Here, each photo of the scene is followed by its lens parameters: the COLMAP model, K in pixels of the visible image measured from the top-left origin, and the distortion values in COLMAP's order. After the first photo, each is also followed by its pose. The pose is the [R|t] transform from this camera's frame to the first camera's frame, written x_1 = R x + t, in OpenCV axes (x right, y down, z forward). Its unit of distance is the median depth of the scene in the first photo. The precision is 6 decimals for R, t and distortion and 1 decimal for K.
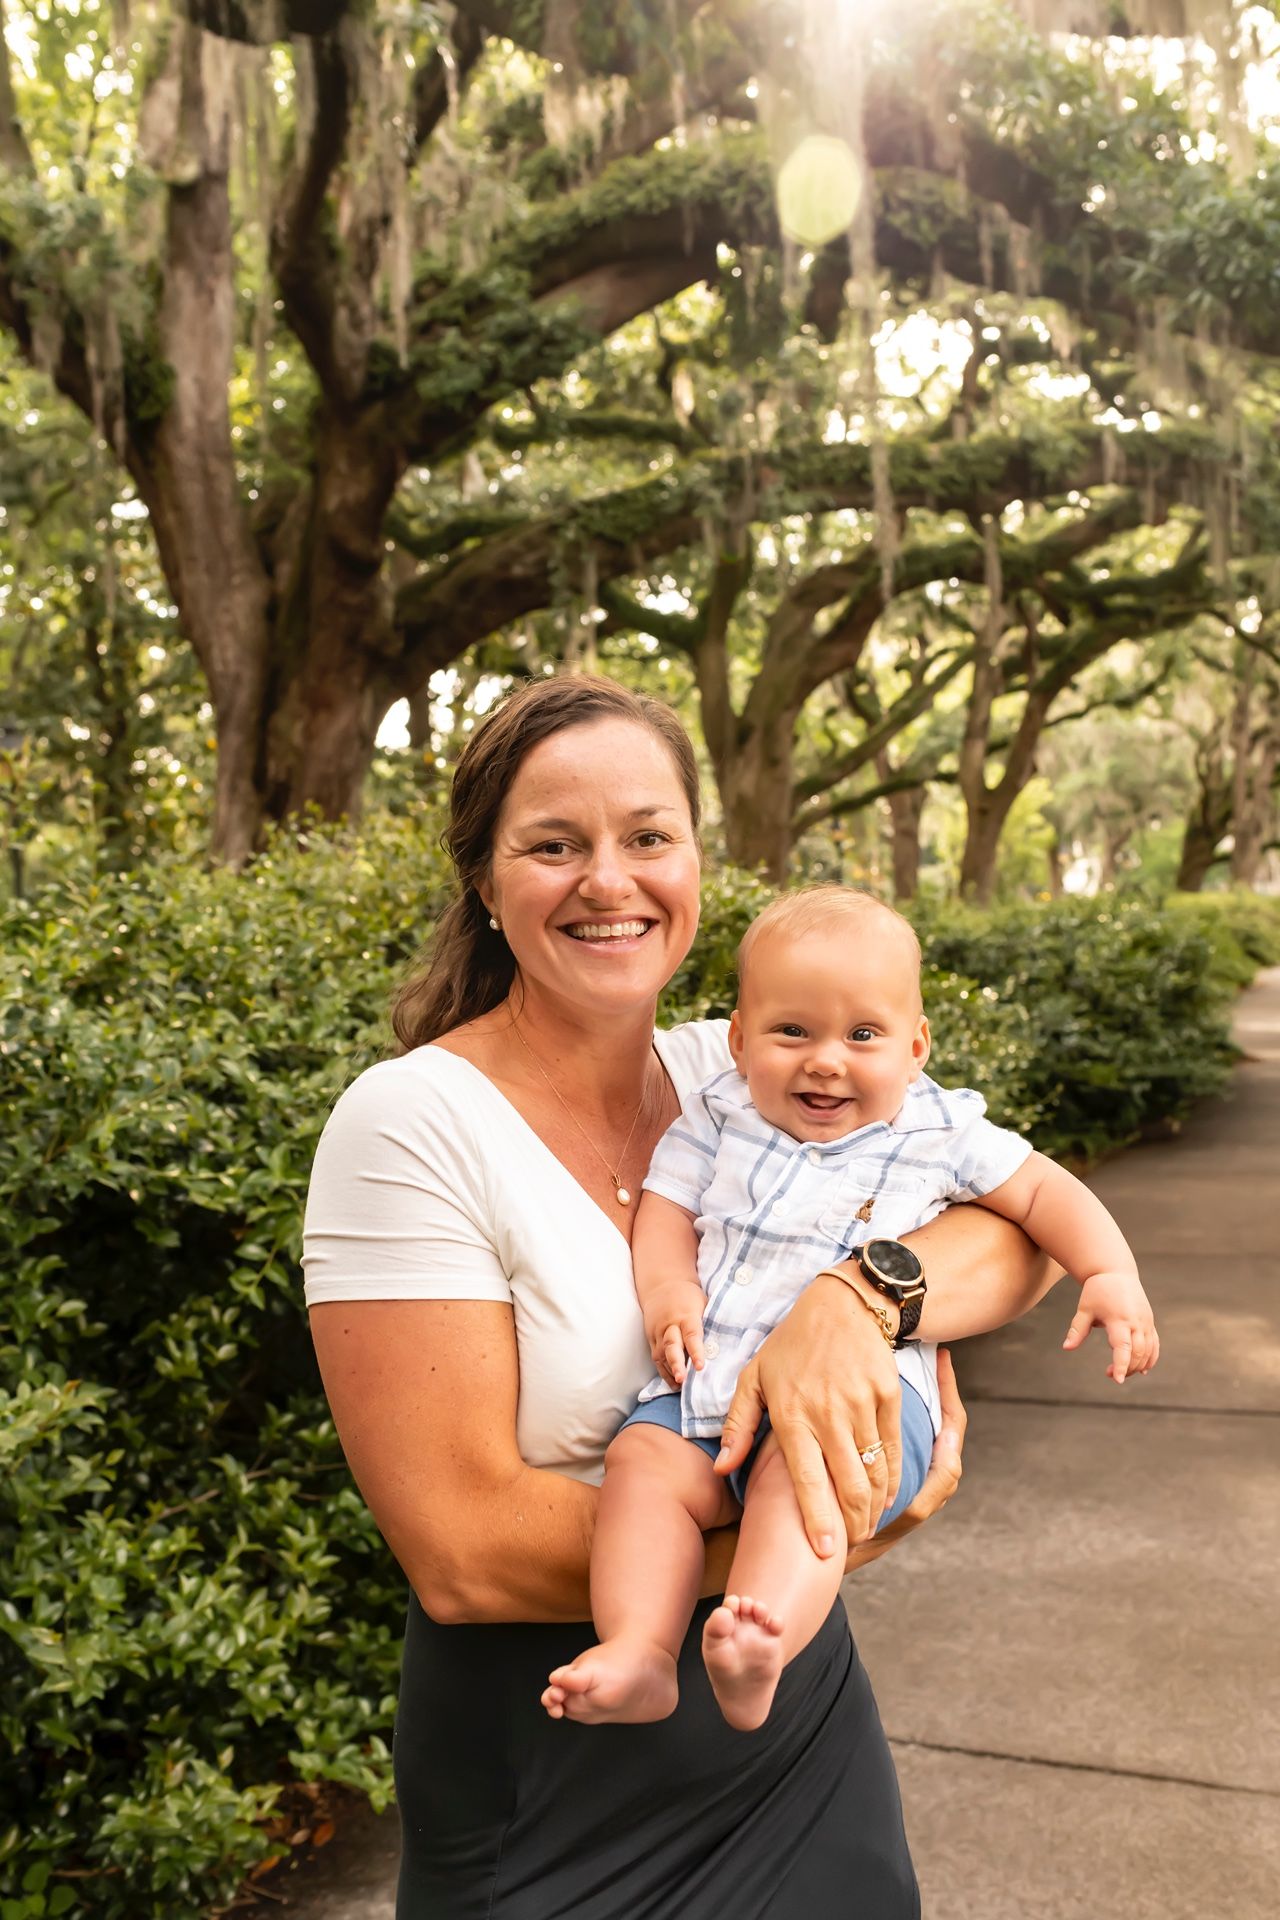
lens RADIAL K [[1861.5, 0, 640.0], [0, 1861.5, 960.0], [0, 0, 1]] dist [0.008210, 0.006949]
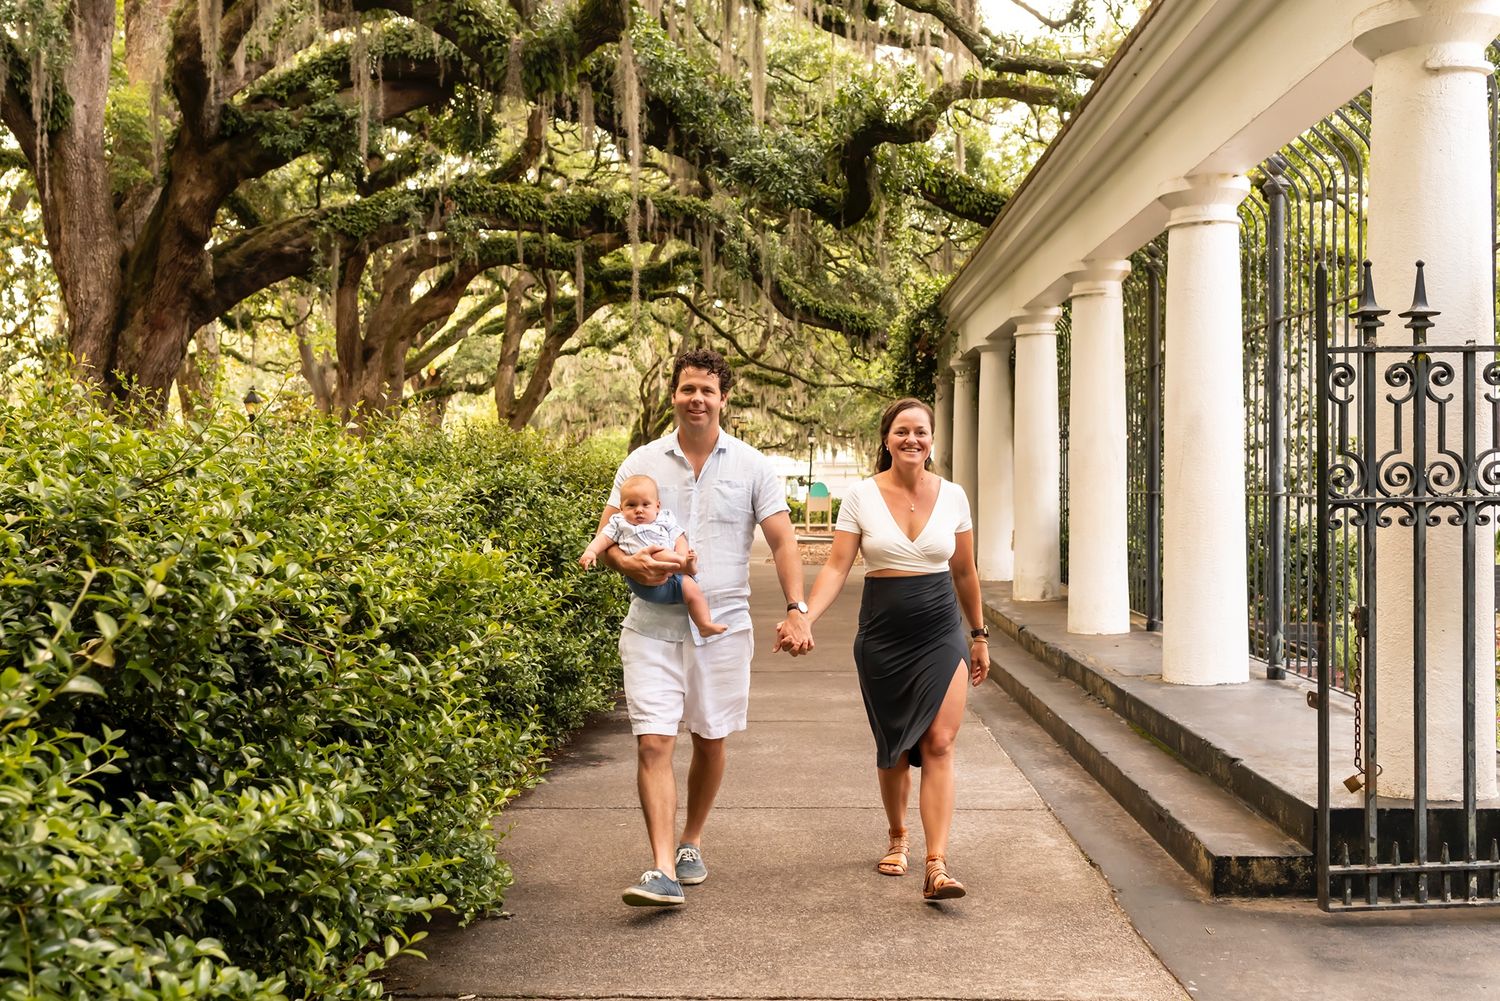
lens RADIAL K [[1563.2, 0, 701.6], [0, 1563.2, 520.0], [0, 0, 1]] dist [0.001867, -0.014204]
pose [[0.937211, 0.032802, 0.347217, -0.120232], [-0.029700, 0.999457, -0.014255, 0.015522], [-0.347496, 0.003047, 0.937676, -0.216474]]
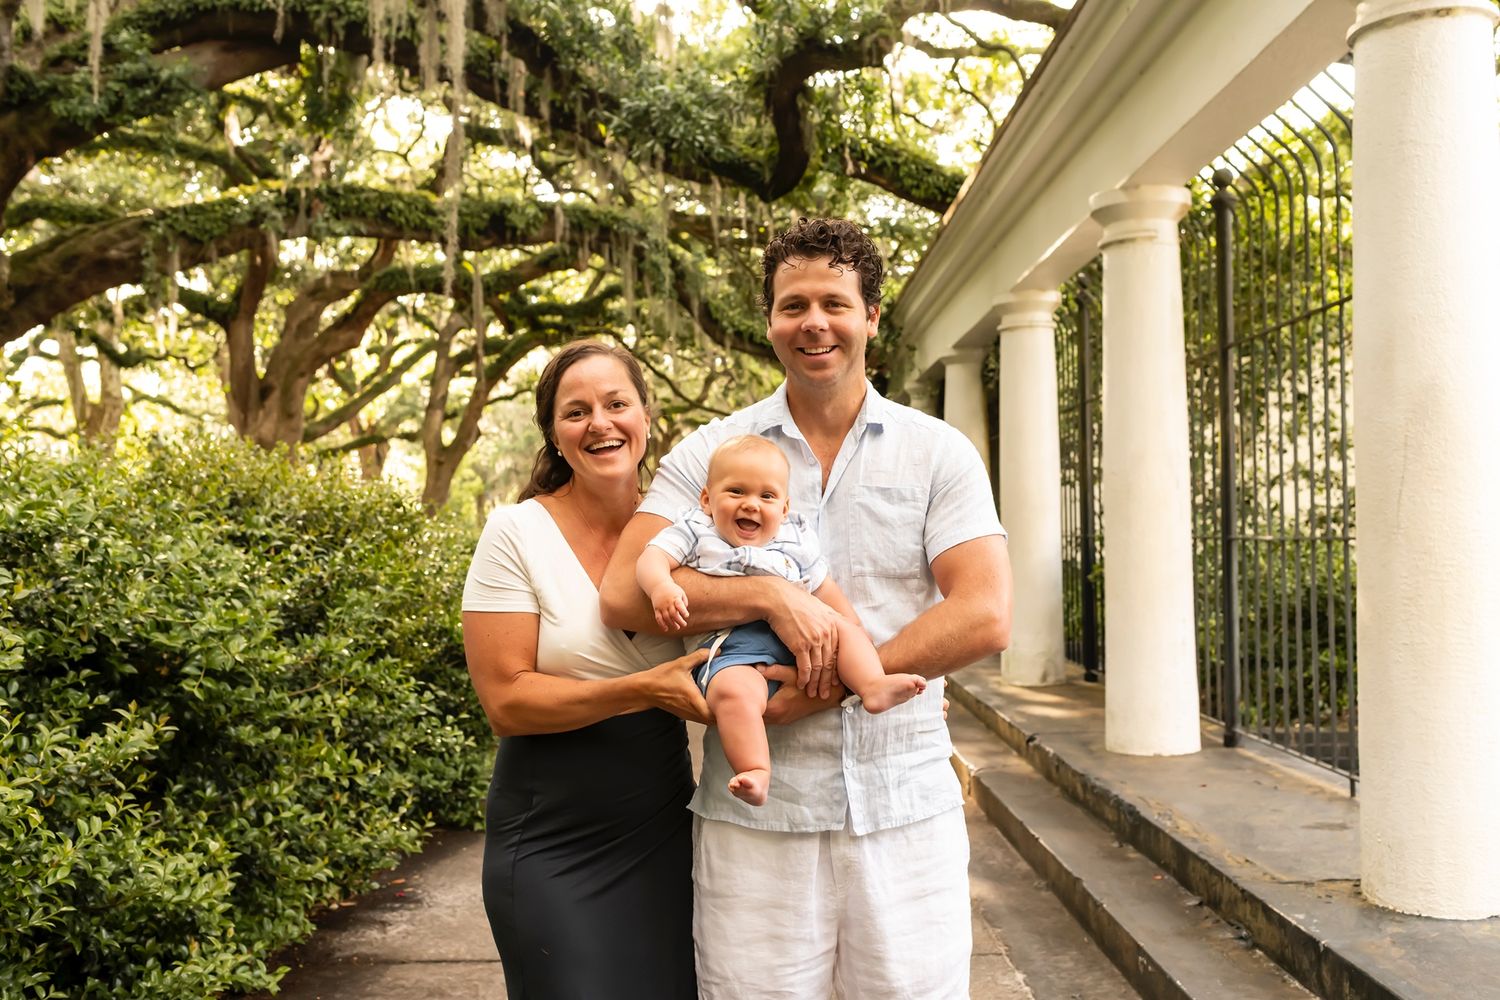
lens RADIAL K [[1436.7, 0, 750.0], [0, 1436.7, 500.0], [0, 0, 1]] dist [0.005381, 0.013148]
pose [[0.914758, 0.043822, 0.401619, -0.035744], [-0.020528, 0.997857, -0.062124, 0.009129], [-0.403480, 0.048584, 0.913698, -0.051594]]
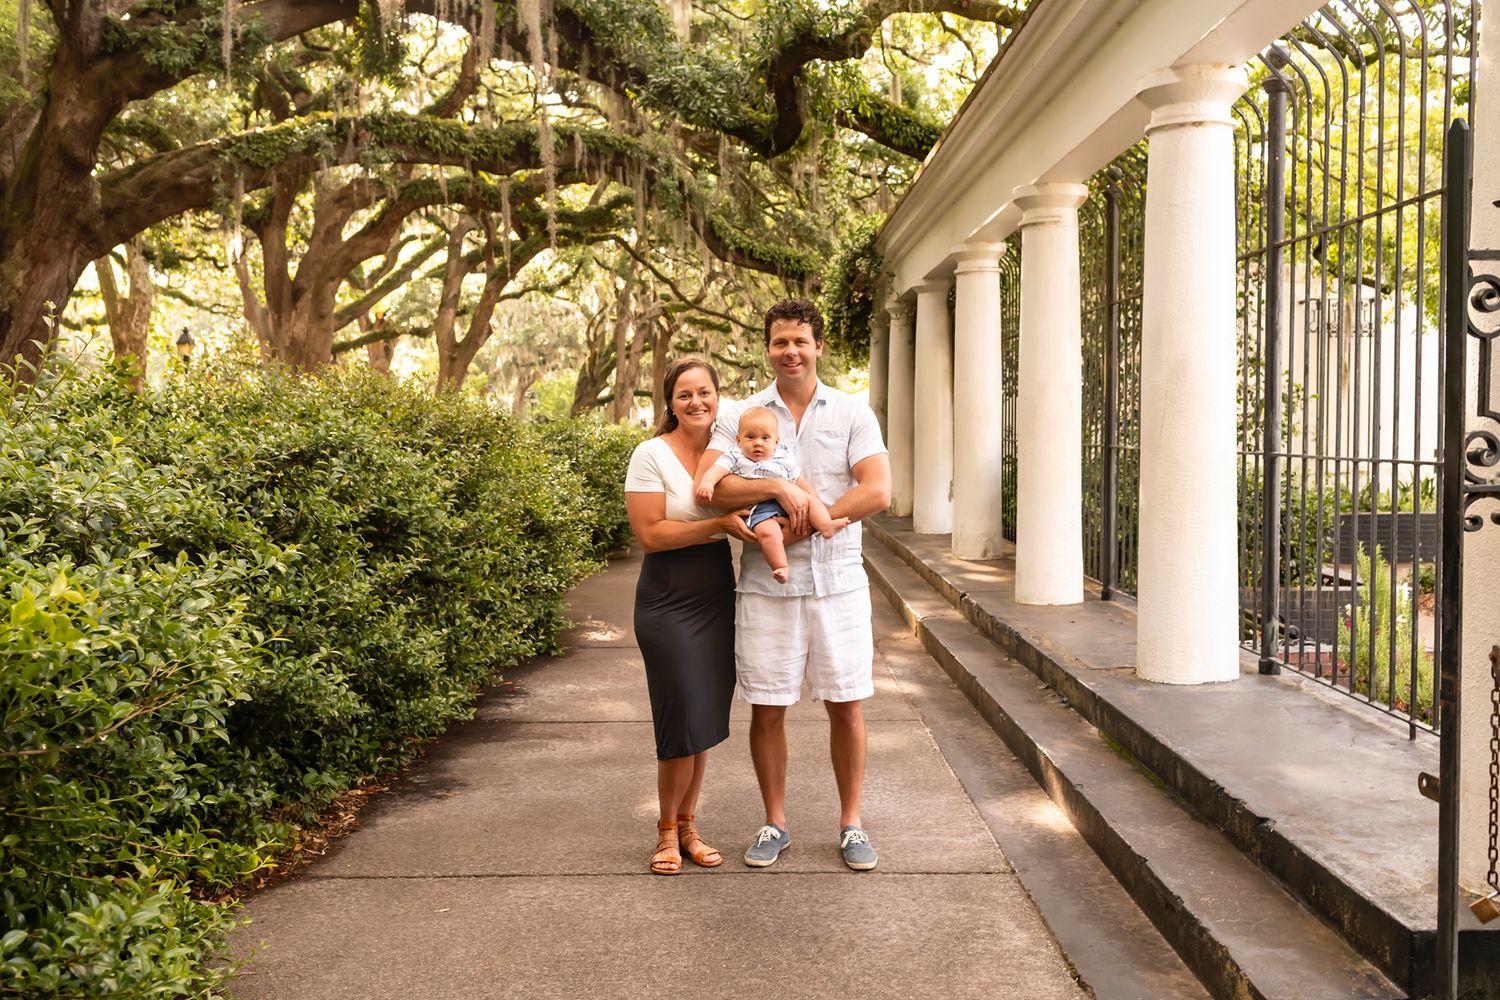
lens RADIAL K [[1454.3, 0, 750.0], [0, 1454.3, 500.0], [0, 0, 1]] dist [0.008210, 0.006949]
pose [[0.912661, 0.021231, 0.408165, -0.079451], [-0.028962, 0.999499, 0.012769, 0.009069], [-0.407689, -0.023475, 0.912819, -0.143539]]
